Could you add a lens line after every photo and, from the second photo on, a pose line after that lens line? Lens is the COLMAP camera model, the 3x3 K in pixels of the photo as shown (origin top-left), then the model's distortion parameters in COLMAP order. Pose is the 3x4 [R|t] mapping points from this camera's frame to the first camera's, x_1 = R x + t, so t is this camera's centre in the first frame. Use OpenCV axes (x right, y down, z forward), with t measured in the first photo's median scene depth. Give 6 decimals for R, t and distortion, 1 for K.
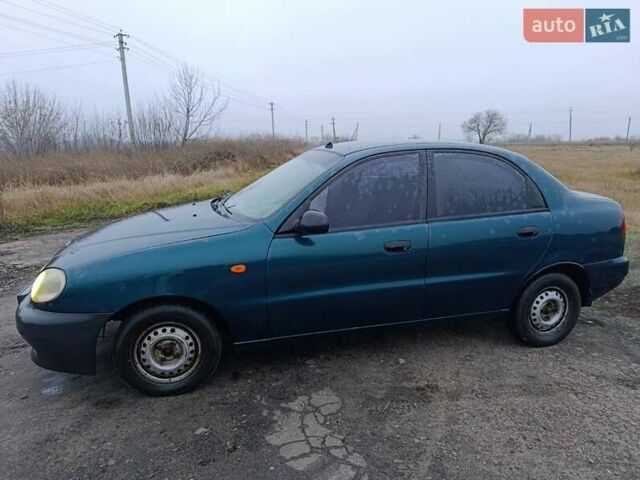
lens RADIAL K [[432.8, 0, 319.0], [0, 432.8, 246.7], [0, 0, 1]] dist [0.021846, -0.032013]
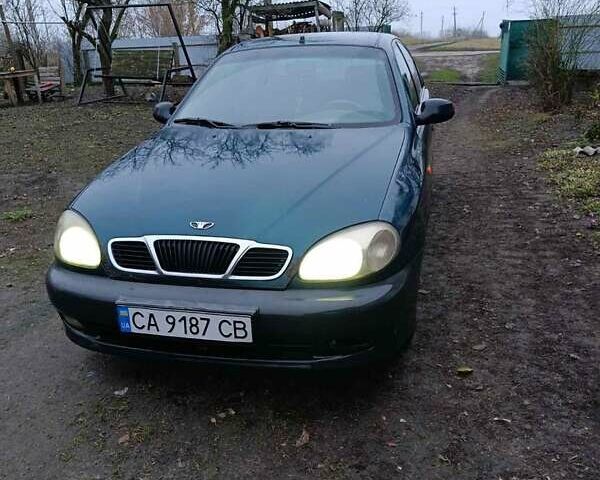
lens RADIAL K [[532.8, 0, 300.1], [0, 532.8, 252.8], [0, 0, 1]] dist [0.078319, -0.147200]
pose [[0.497009, -0.341635, 0.797664, -1.196031], [0.246254, 0.936975, 0.247866, -0.125317], [-0.832070, 0.073236, 0.549814, 0.542122]]
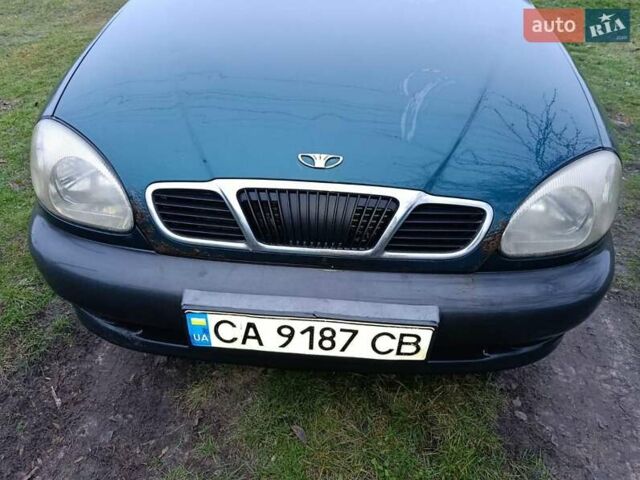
lens RADIAL K [[432.8, 0, 321.9], [0, 432.8, 241.0], [0, 0, 1]] dist [0.021846, -0.032013]
pose [[0.343356, -0.575296, 0.742389, -0.933480], [0.197775, 0.817008, 0.541649, -0.143510], [-0.918146, -0.039152, 0.394303, 0.944397]]
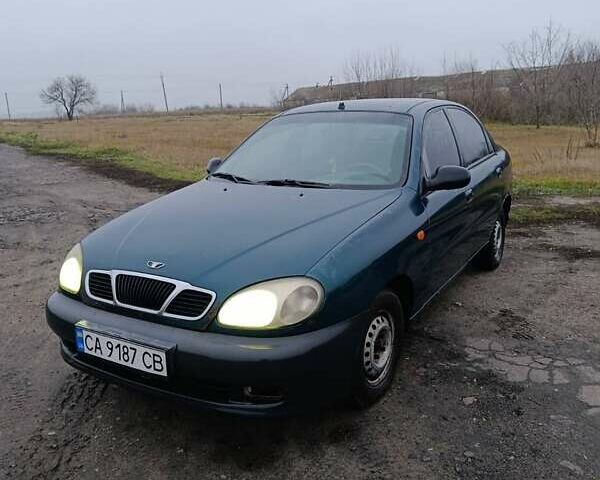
lens RADIAL K [[532.8, 0, 303.7], [0, 532.8, 249.0], [0, 0, 1]] dist [0.078319, -0.147200]
pose [[0.729597, -0.197363, 0.654779, -1.022495], [0.192086, 0.978049, 0.080768, -0.054786], [-0.656347, 0.066846, 0.751492, 0.268441]]
